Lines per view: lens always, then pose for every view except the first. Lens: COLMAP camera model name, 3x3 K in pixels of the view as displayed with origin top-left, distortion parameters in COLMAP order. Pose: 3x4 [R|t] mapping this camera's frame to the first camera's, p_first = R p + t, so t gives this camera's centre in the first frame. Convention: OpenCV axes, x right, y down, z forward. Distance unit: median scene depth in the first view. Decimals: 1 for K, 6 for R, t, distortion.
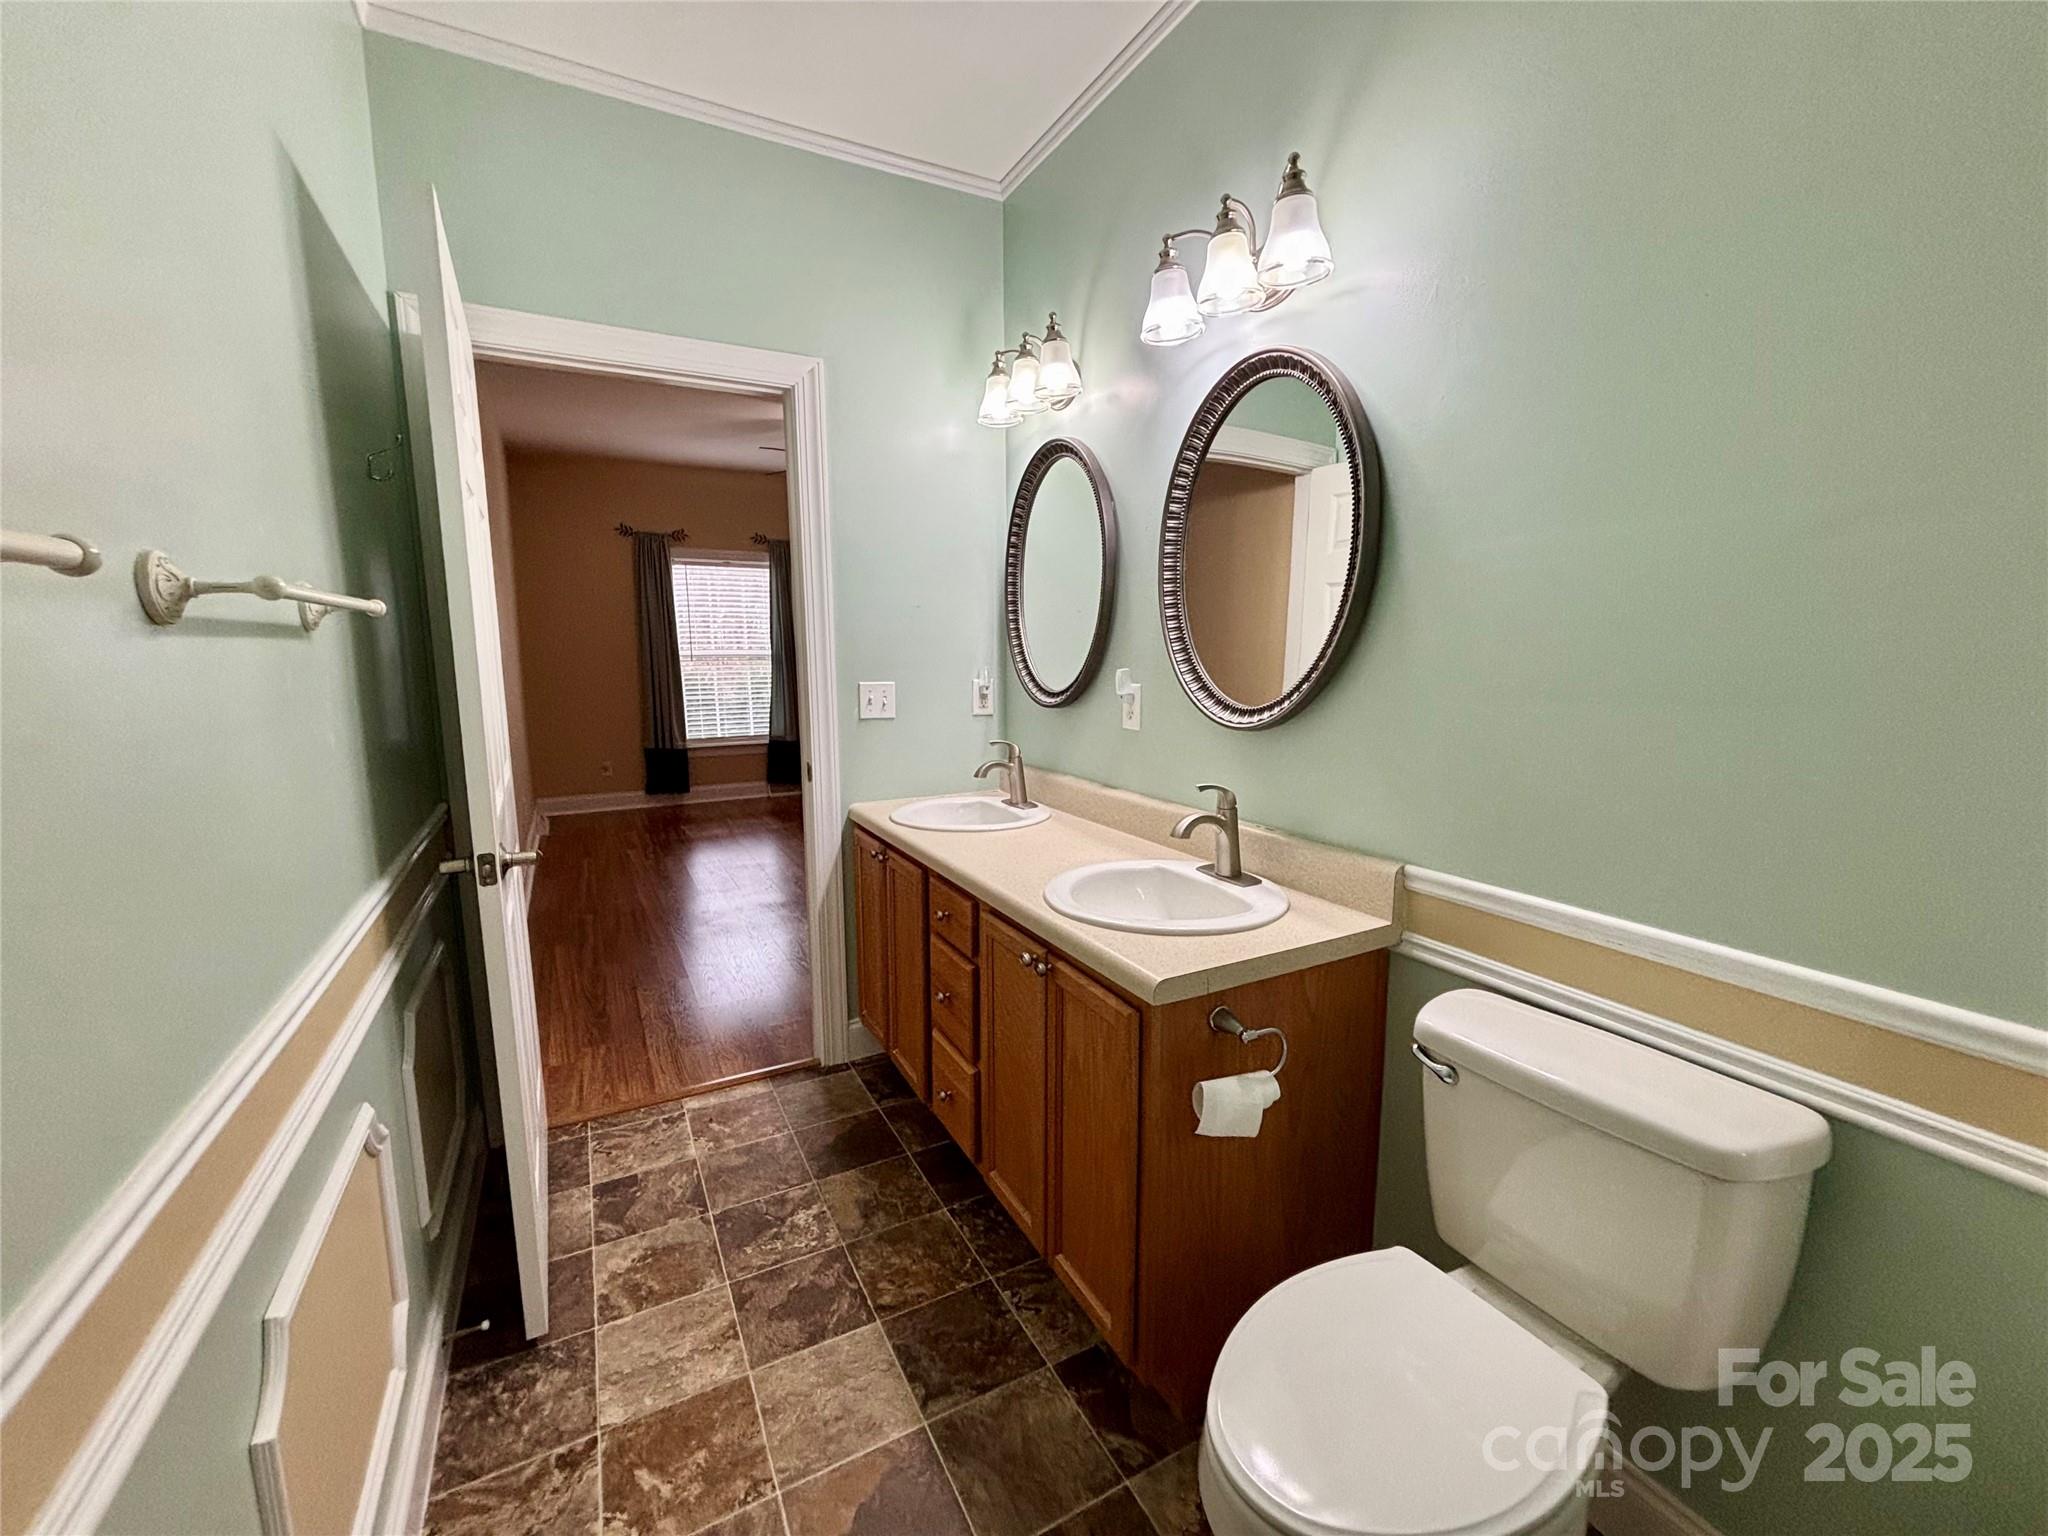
lens RADIAL K [[825.9, 0, 1014.7], [0, 825.9, 772.0], [0, 0, 1]] dist [-0.000298, -0.000892]
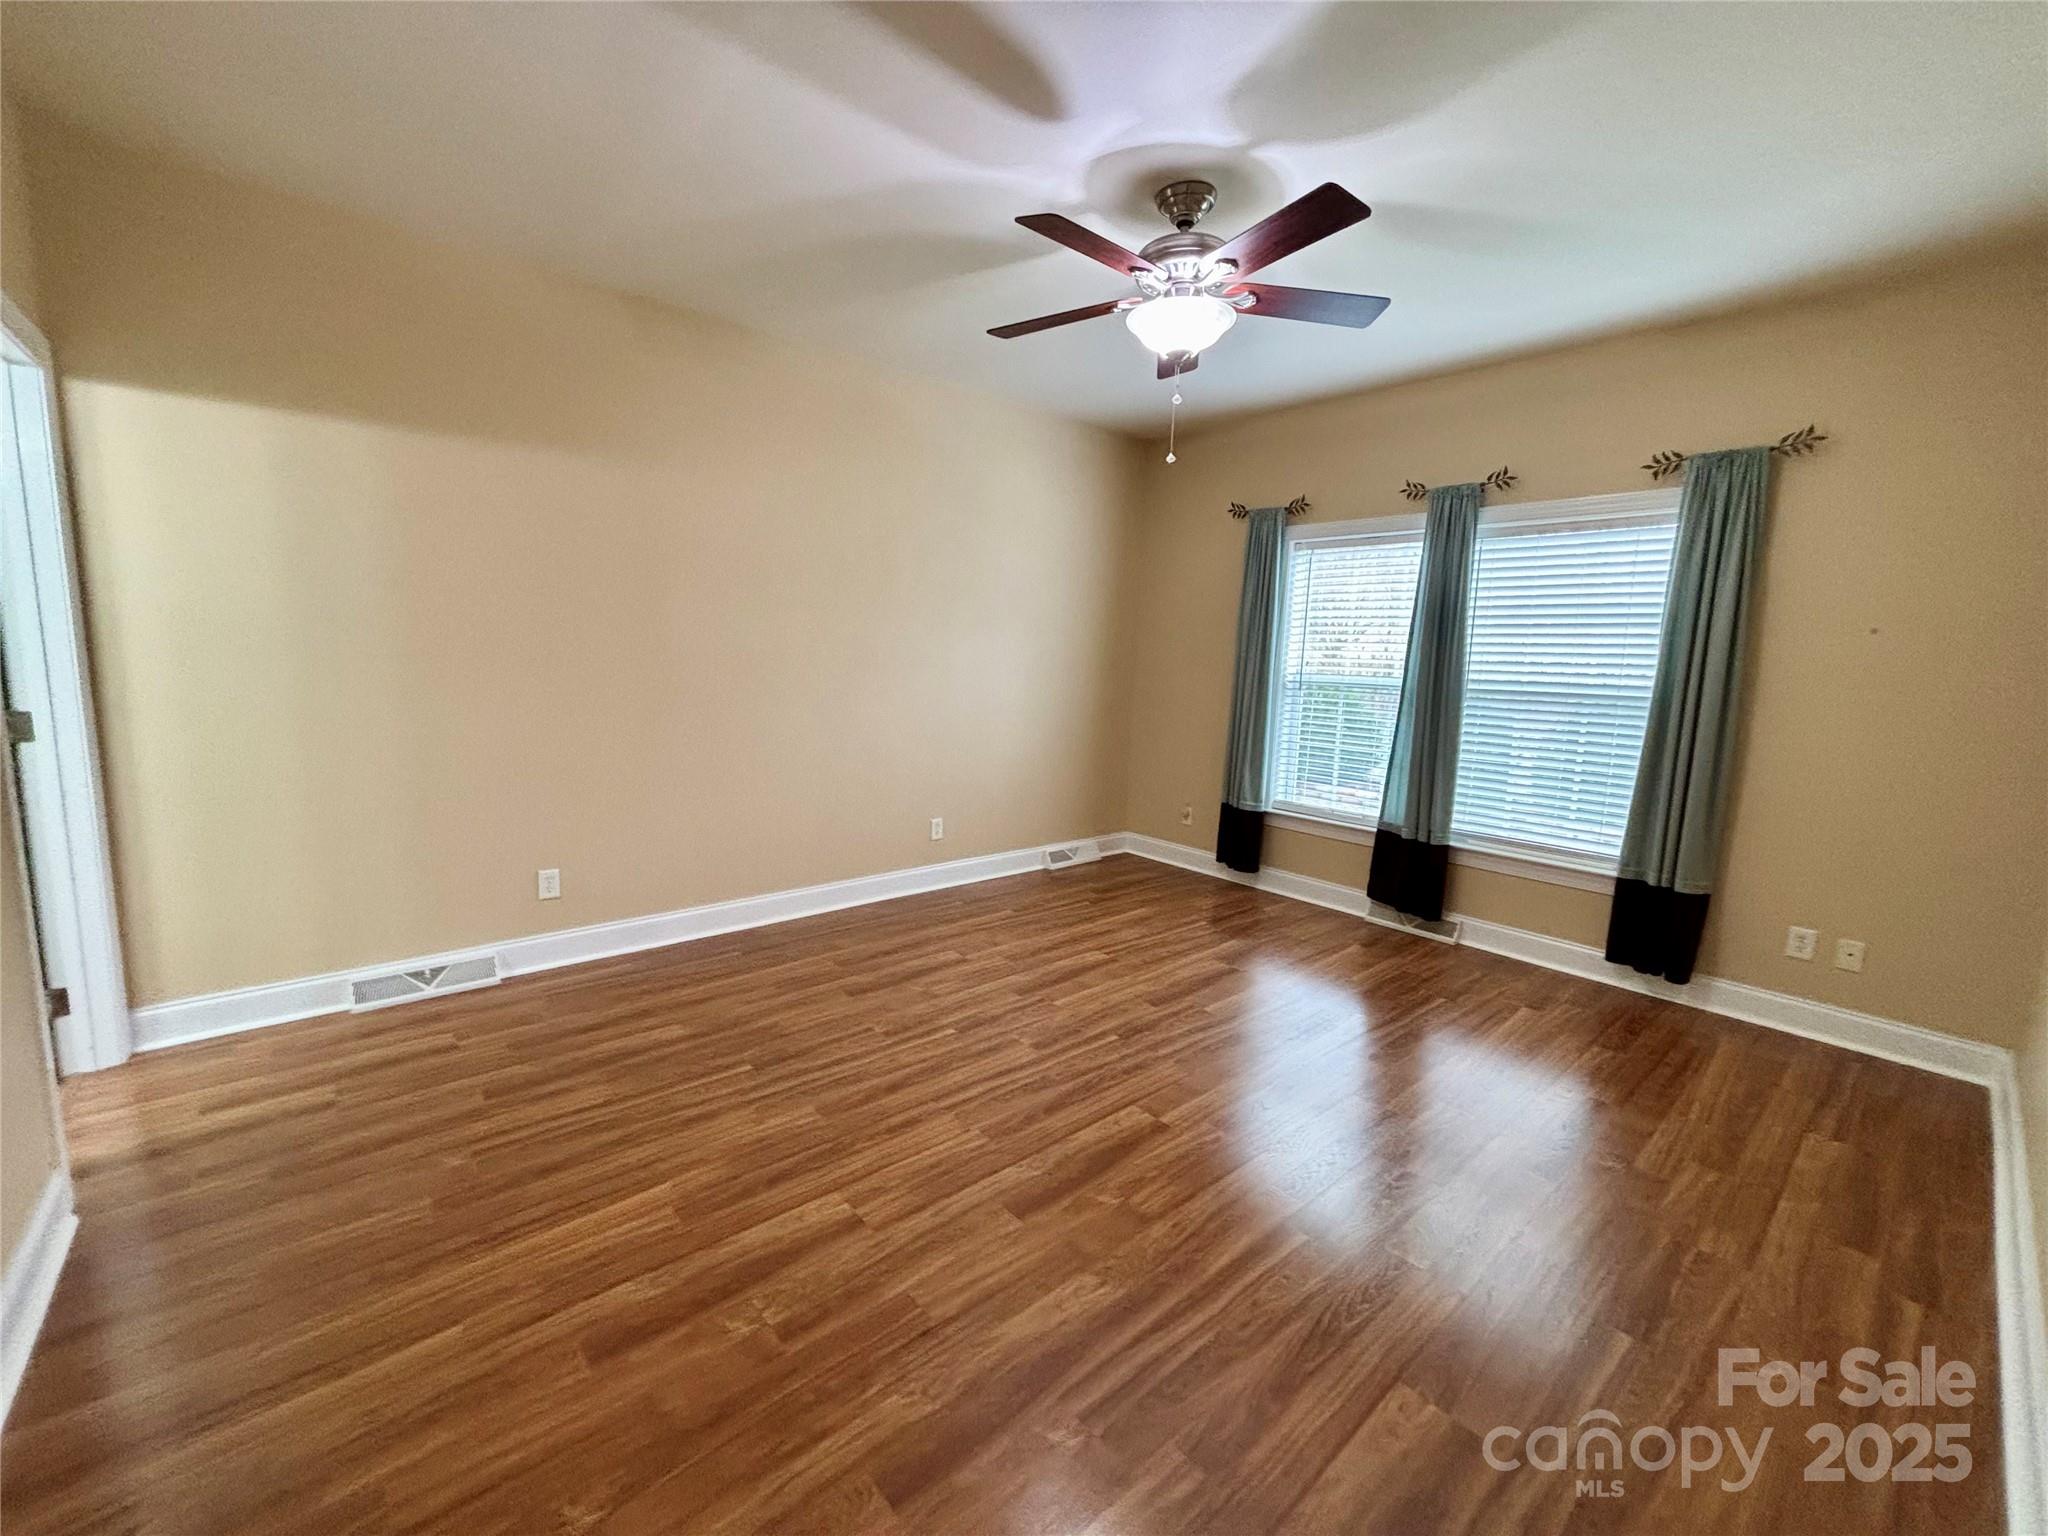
lens RADIAL K [[825.9, 0, 1022.4], [0, 825.9, 764.0], [0, 0, 1]] dist [-0.000298, -0.000892]
pose [[0.209912, 0.148204, -0.966422, 0.230550], [-0.151673, 0.981415, 0.117559, -0.119475], [0.965884, 0.121903, 0.228490, 0.633855]]
